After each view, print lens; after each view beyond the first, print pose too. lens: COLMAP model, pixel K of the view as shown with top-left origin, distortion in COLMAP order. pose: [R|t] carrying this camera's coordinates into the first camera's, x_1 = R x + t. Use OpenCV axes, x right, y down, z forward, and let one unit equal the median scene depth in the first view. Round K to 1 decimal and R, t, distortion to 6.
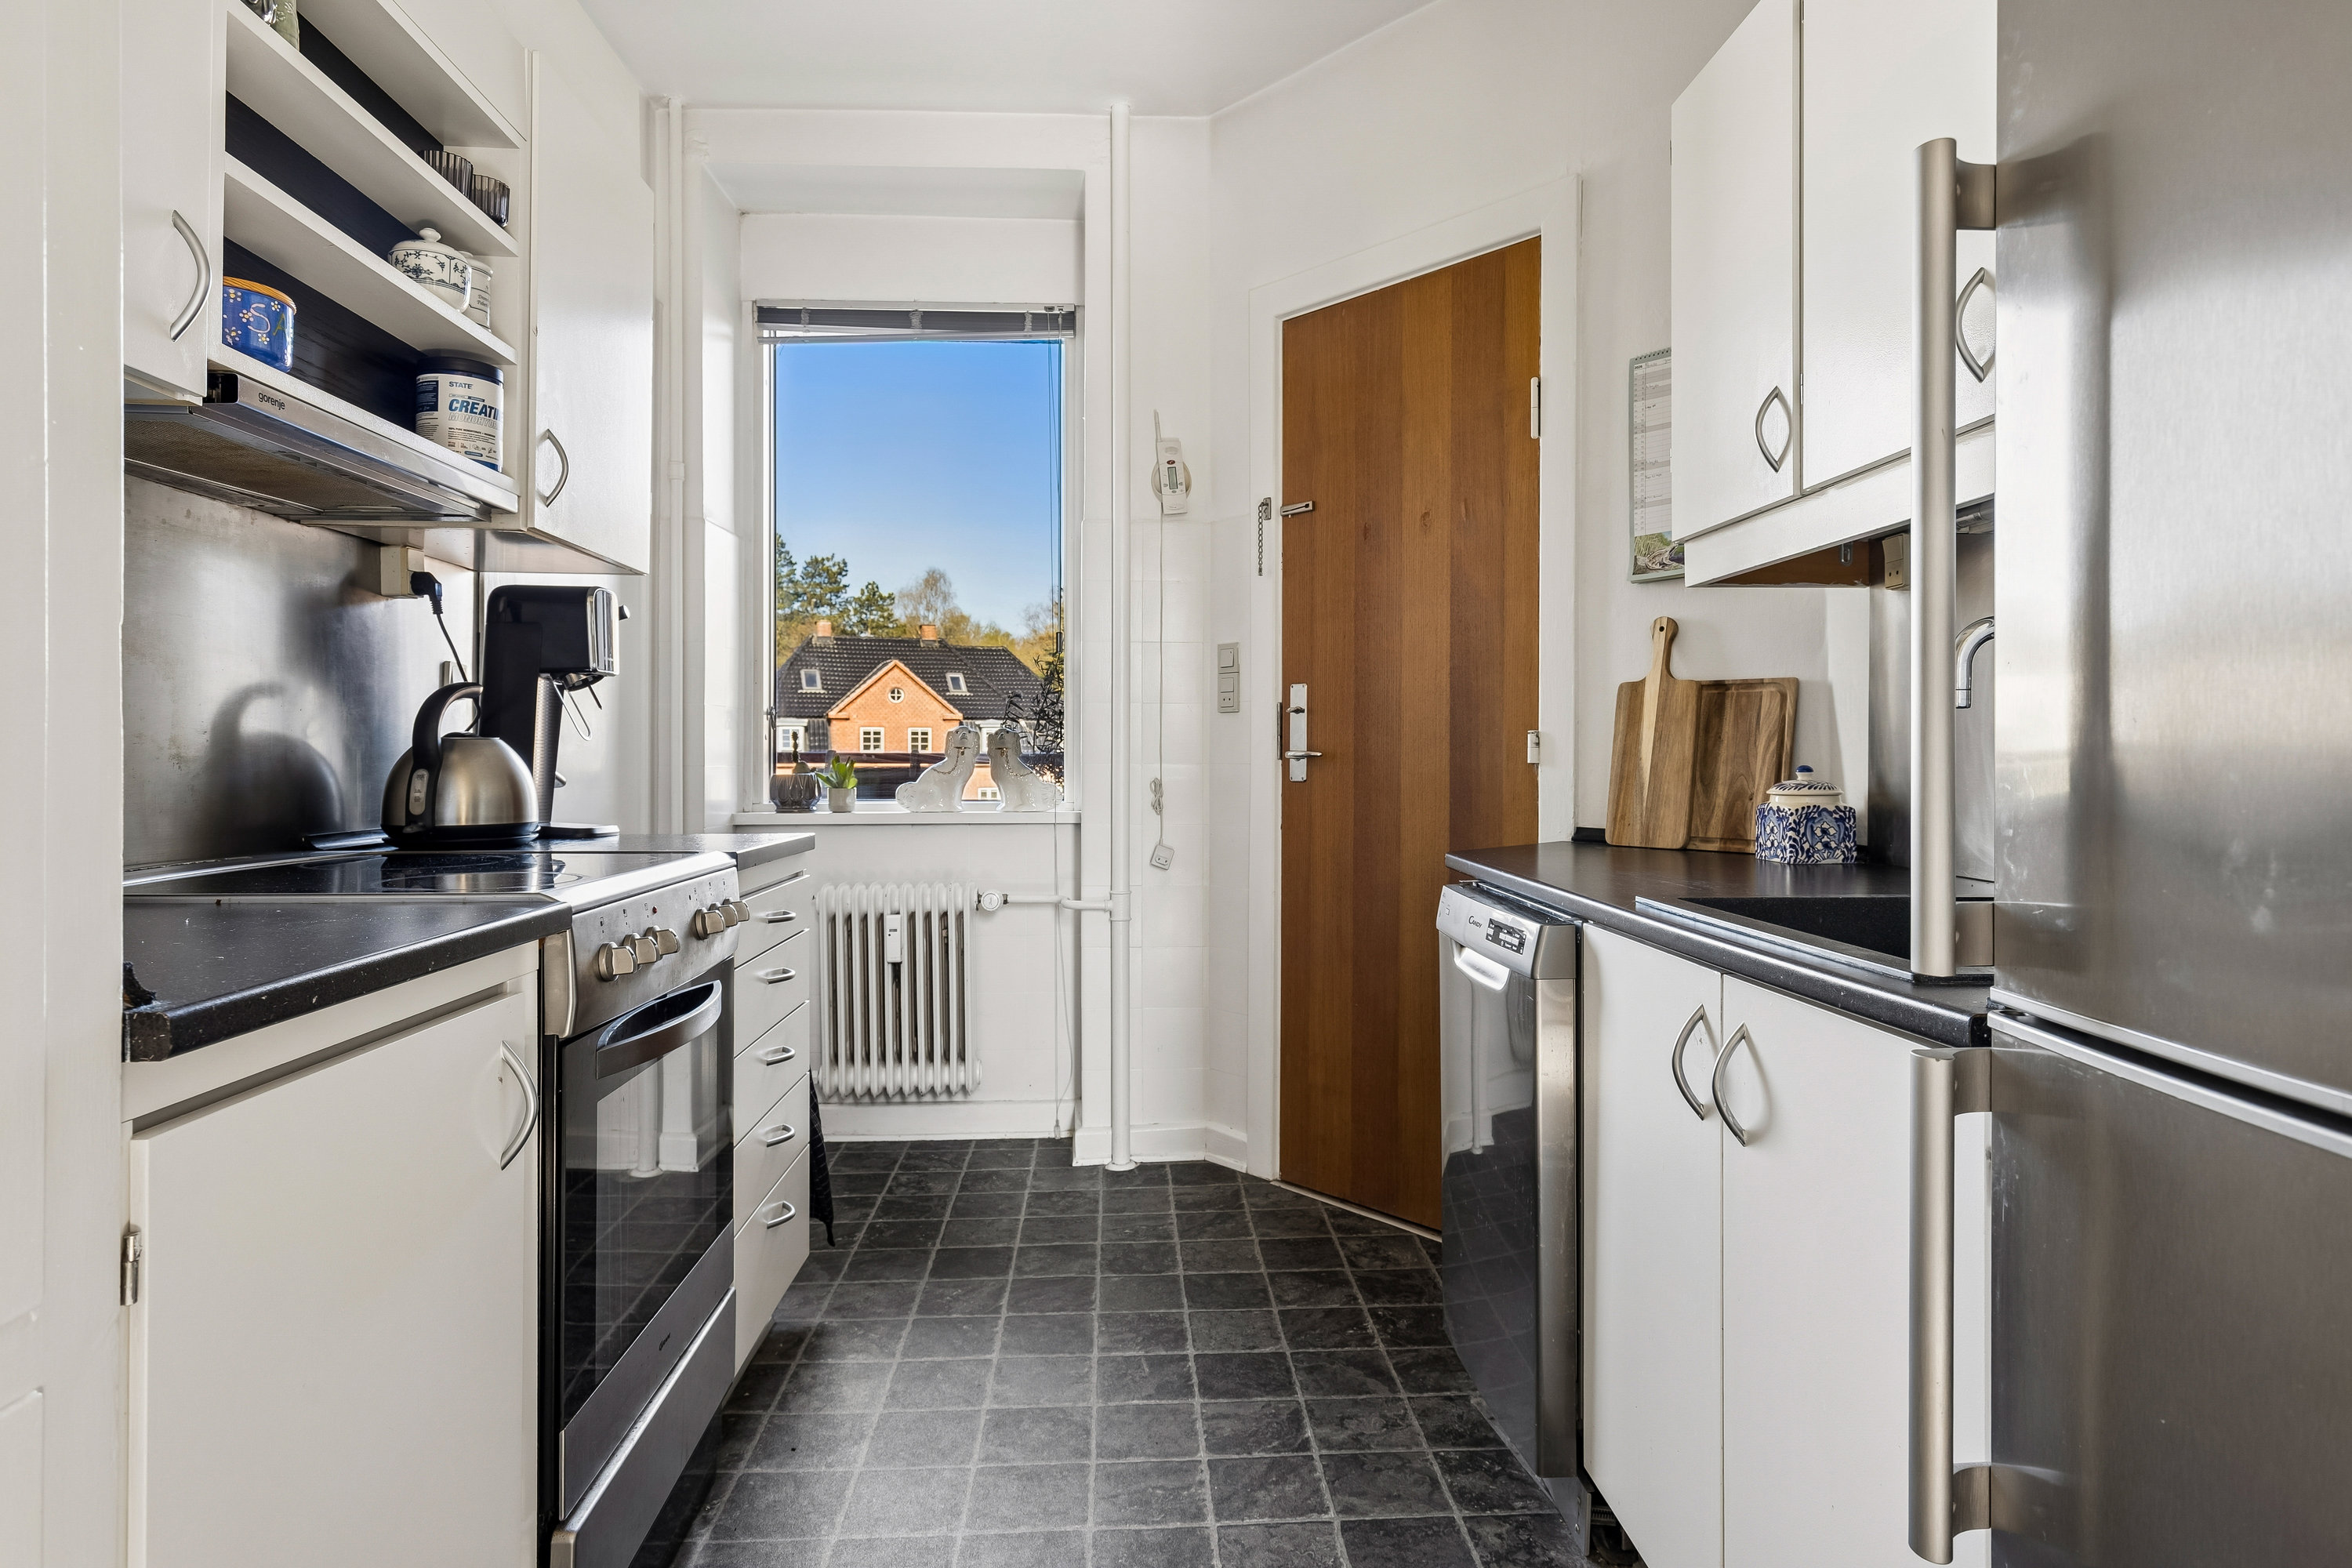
lens RADIAL K [[1304.0, 0, 1174.1], [0, 1304.0, 761.1], [0, 0, 1]] dist [0.000928, 0.006096]
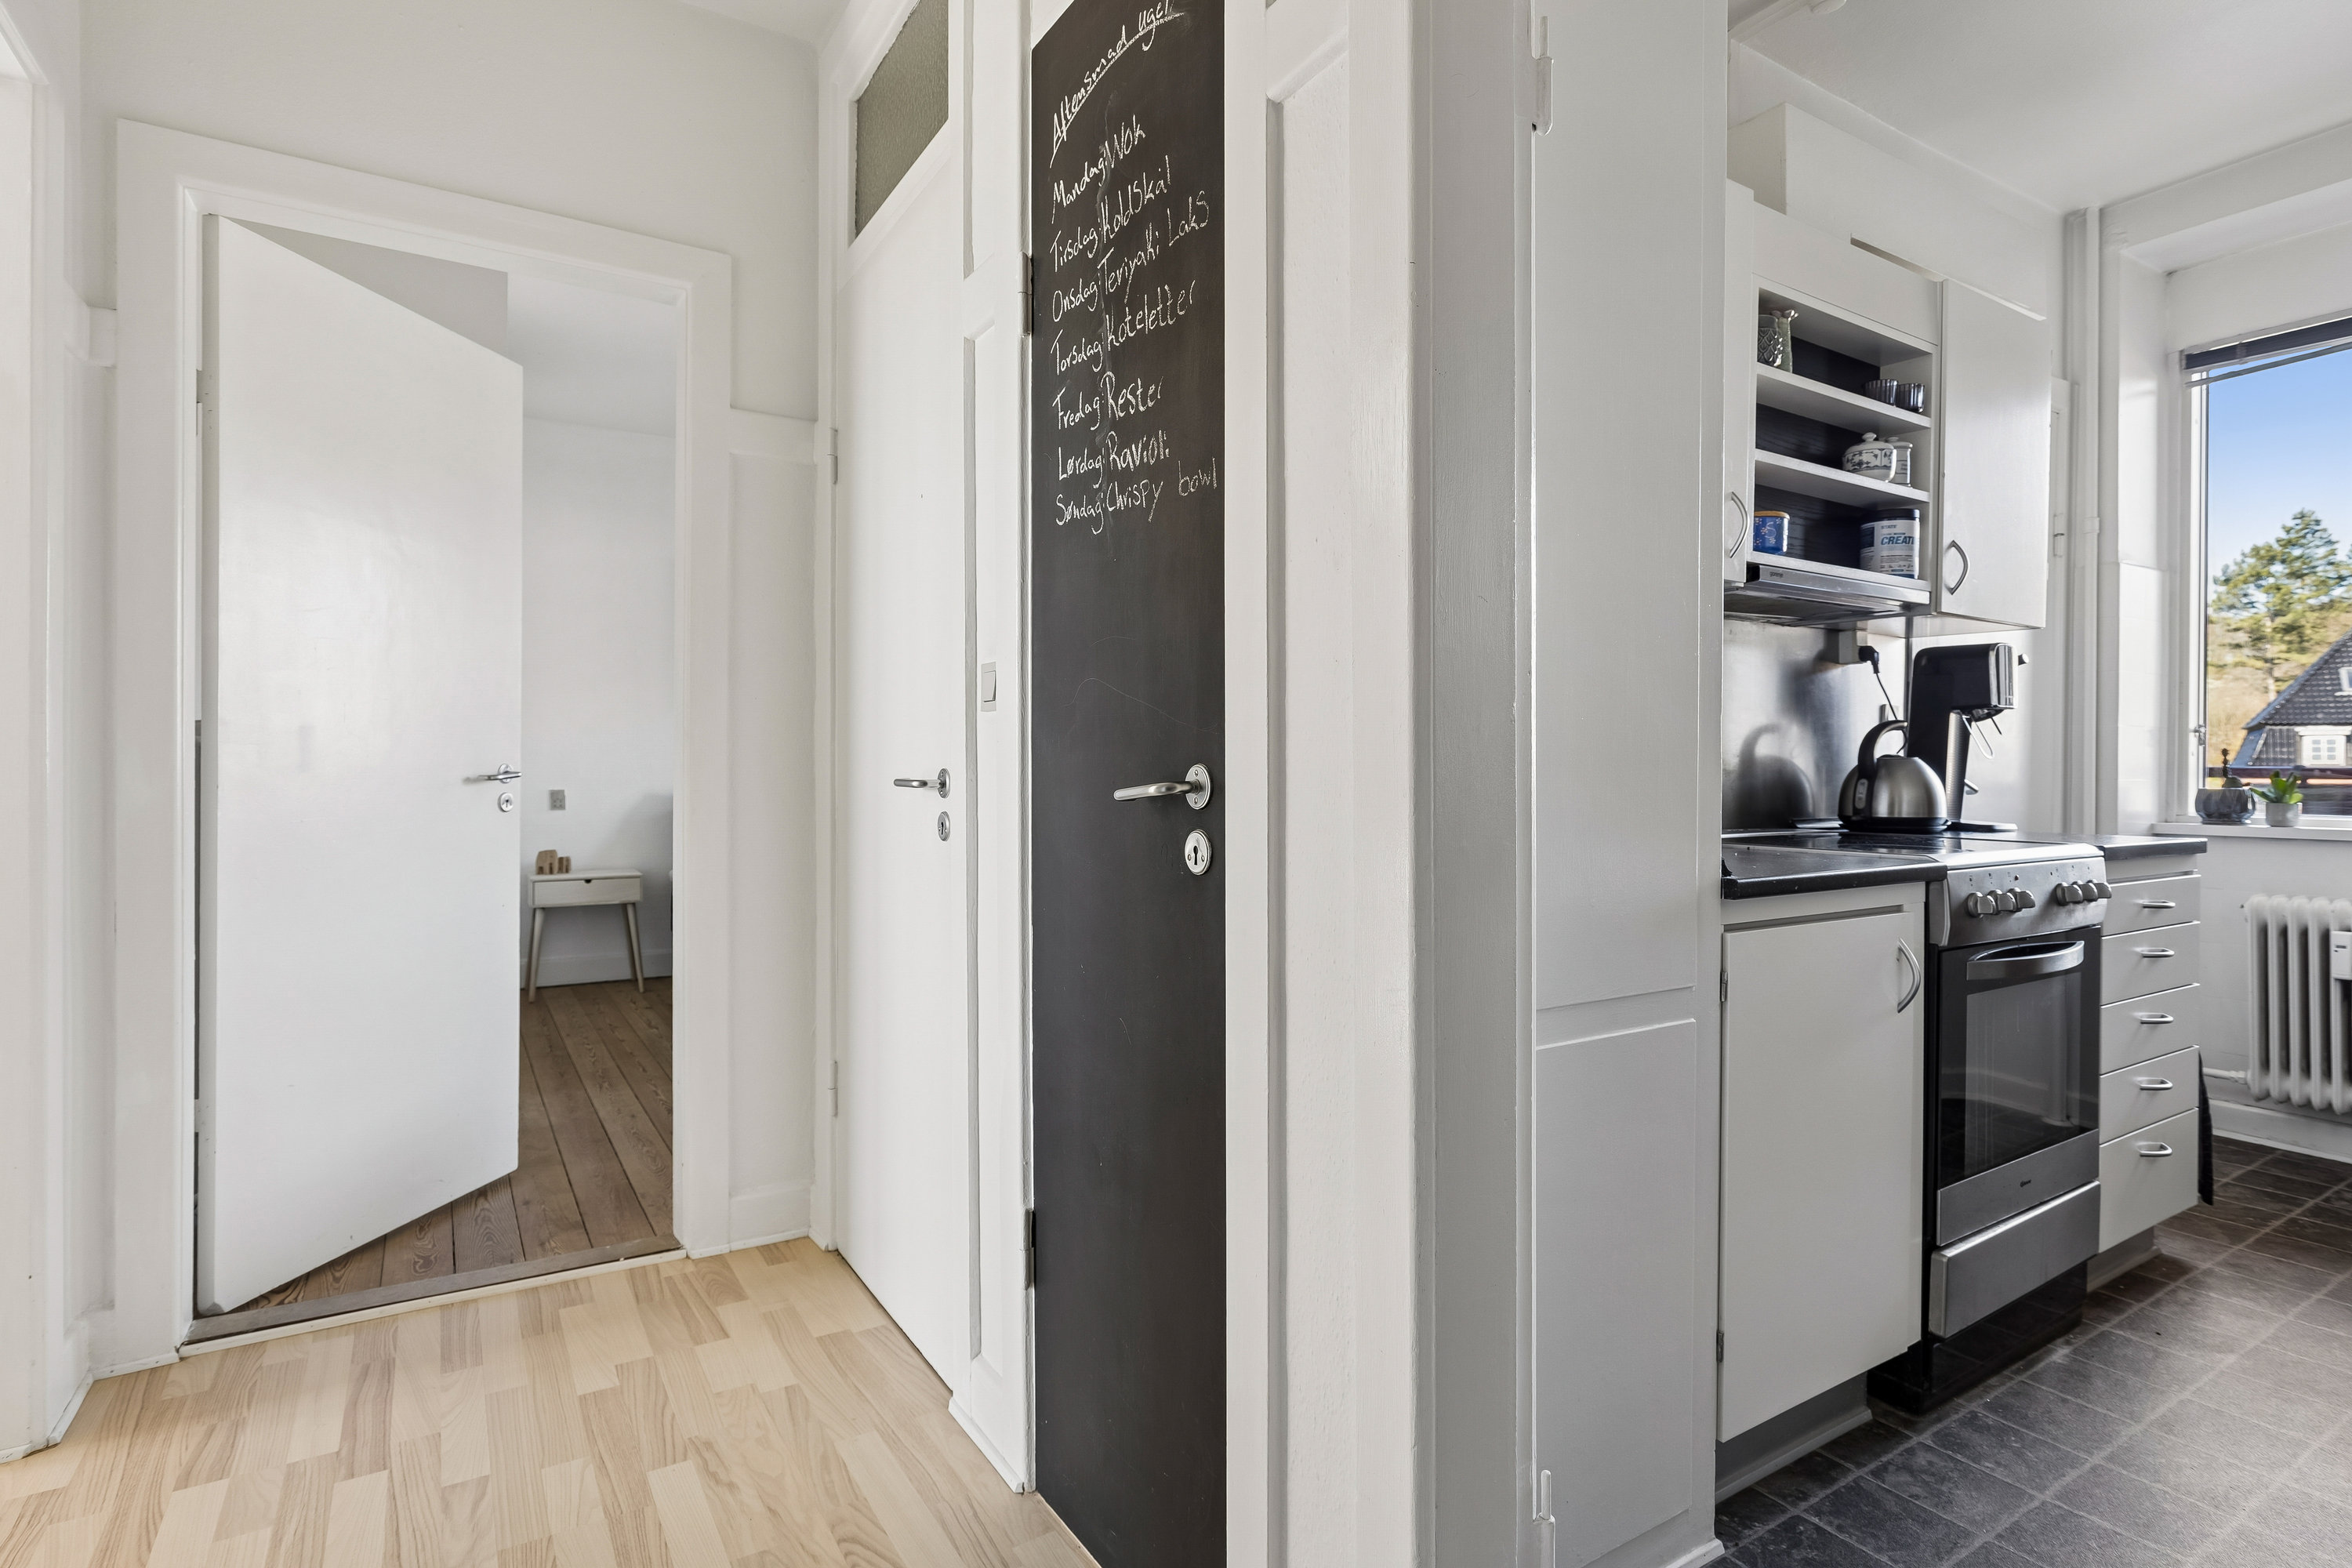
lens RADIAL K [[1208.4, 0, 1180.9], [0, 1208.4, 772.6], [0, 0, 1]] dist [0.001226, 0.001185]
pose [[0.493426, 0.004454, -0.869776, 0.247171], [-0.005671, 0.999982, 0.001903, 0.000327], [0.869769, 0.003994, 0.493443, -0.372218]]
